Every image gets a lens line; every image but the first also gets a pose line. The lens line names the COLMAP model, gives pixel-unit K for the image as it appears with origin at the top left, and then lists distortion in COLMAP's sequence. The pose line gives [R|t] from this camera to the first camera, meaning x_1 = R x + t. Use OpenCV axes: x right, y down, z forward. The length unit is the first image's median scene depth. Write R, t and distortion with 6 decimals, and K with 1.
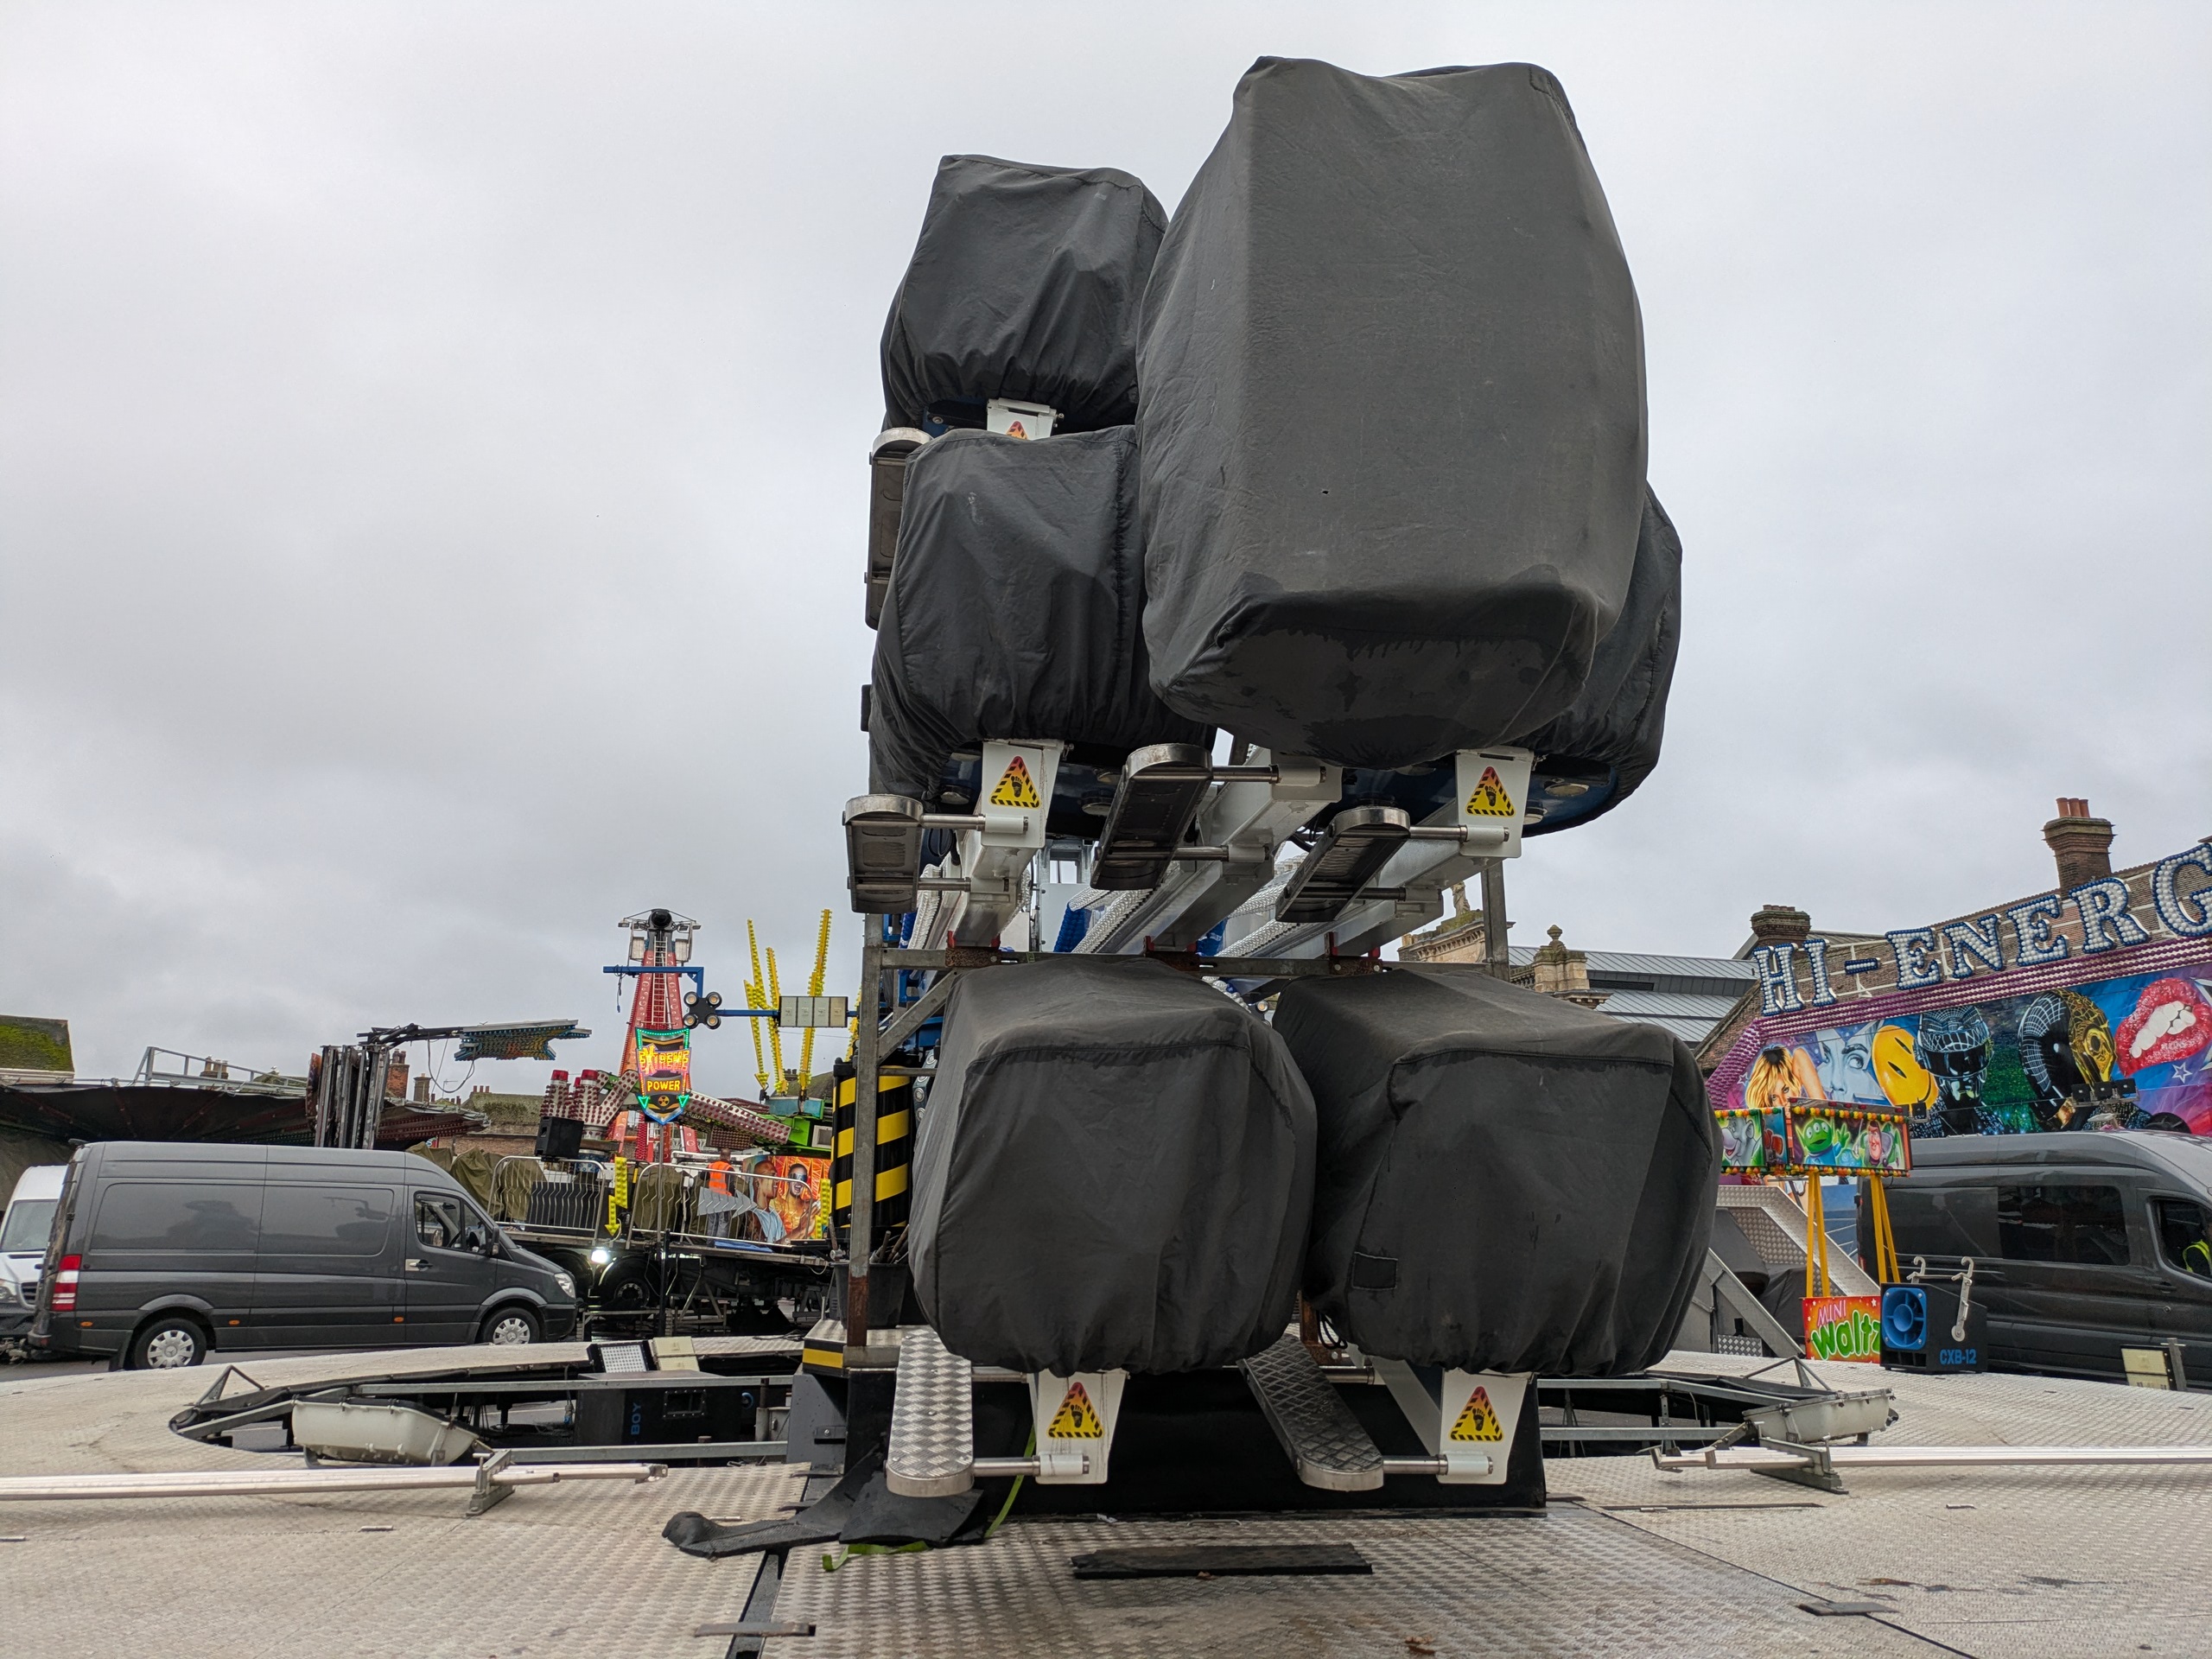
lens RADIAL K [[1616.9, 0, 1073.7], [0, 1616.9, 807.3], [0, 0, 1]] dist [0.027895, -0.006431]
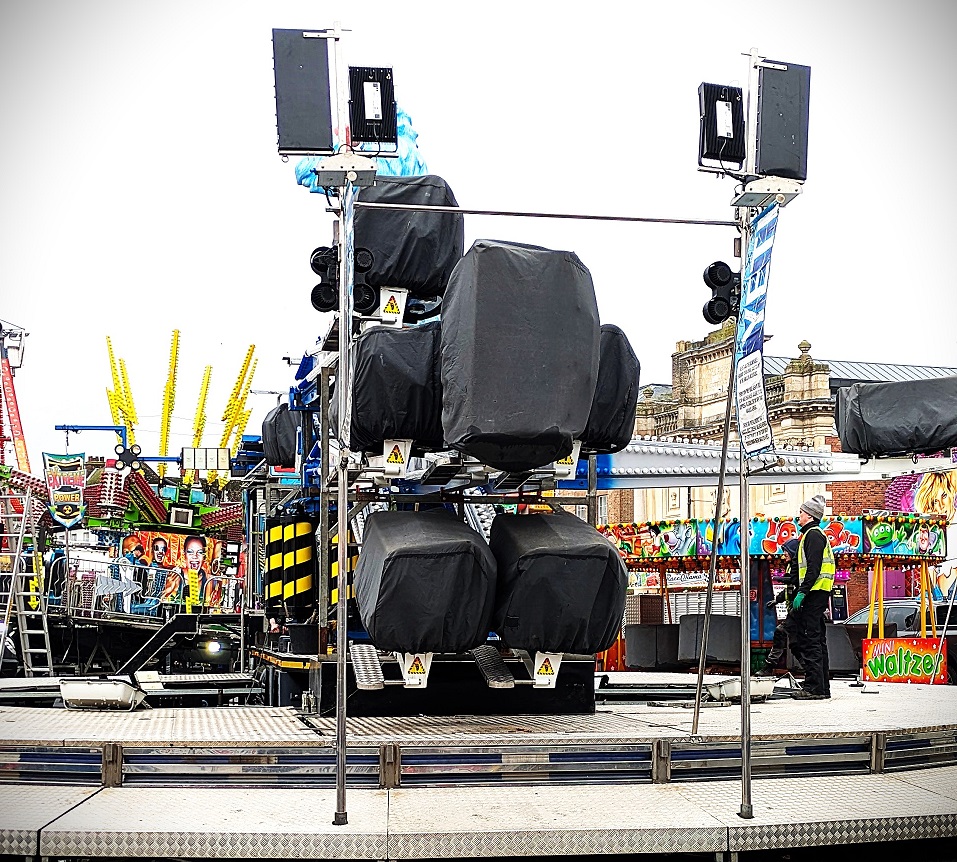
lens RADIAL K [[1641.4, 0, 478.5], [0, 1641.4, 431.0], [0, 0, 1]] dist [-0.058850, -0.141786]
pose [[0.997648, 0.005615, 0.068319, -0.018219], [-0.015708, 0.988846, 0.148109, -0.100606], [-0.066725, -0.148834, 0.986608, -0.380262]]
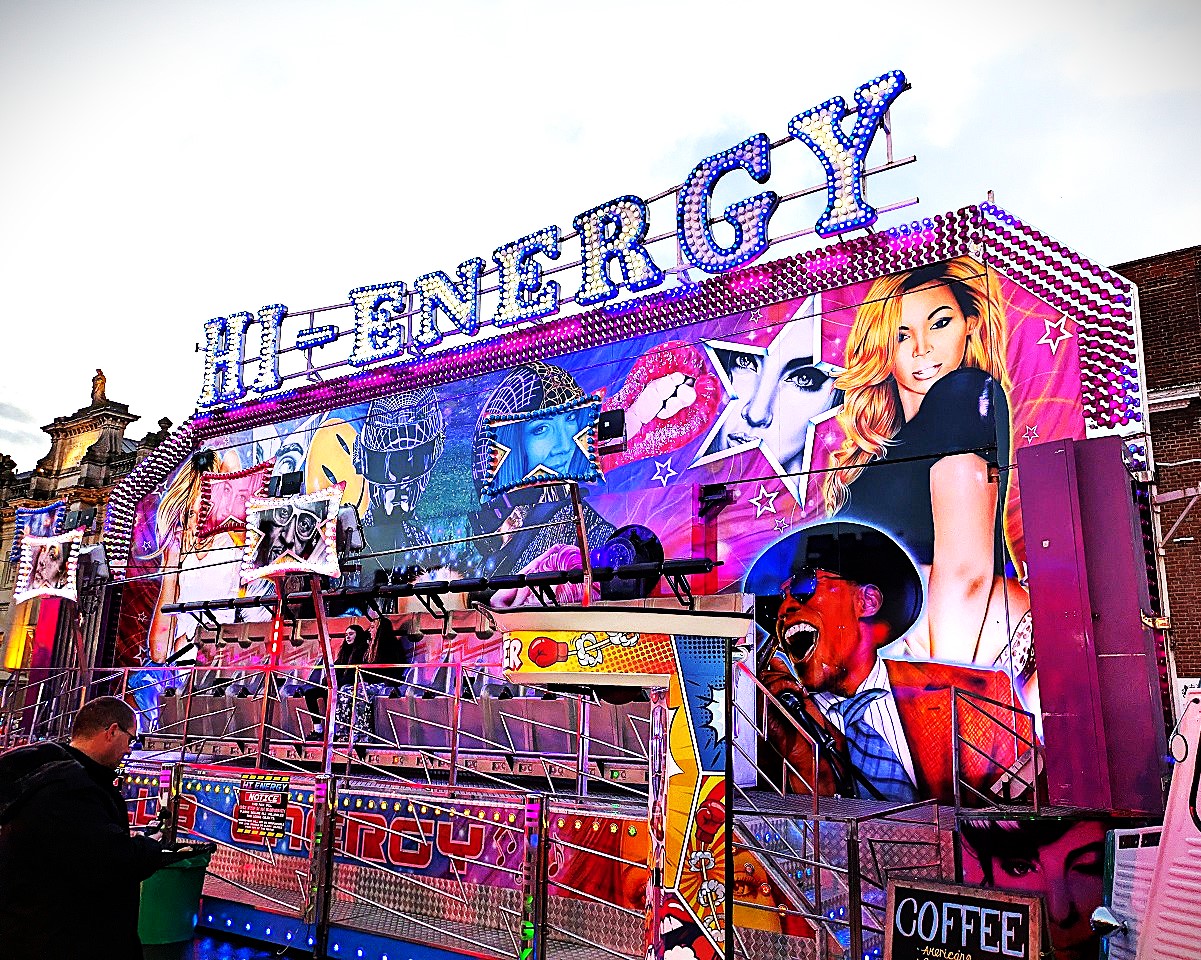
lens RADIAL K [[936.2, 0, 637.8], [0, 936.2, 518.0], [0, 0, 1]] dist [0.055203, -0.054498]
pose [[0.788054, 0.148405, 0.597451, 0.576695], [-0.193225, 0.981091, 0.011170, 0.235307], [-0.584496, -0.124245, 0.801828, 0.909469]]
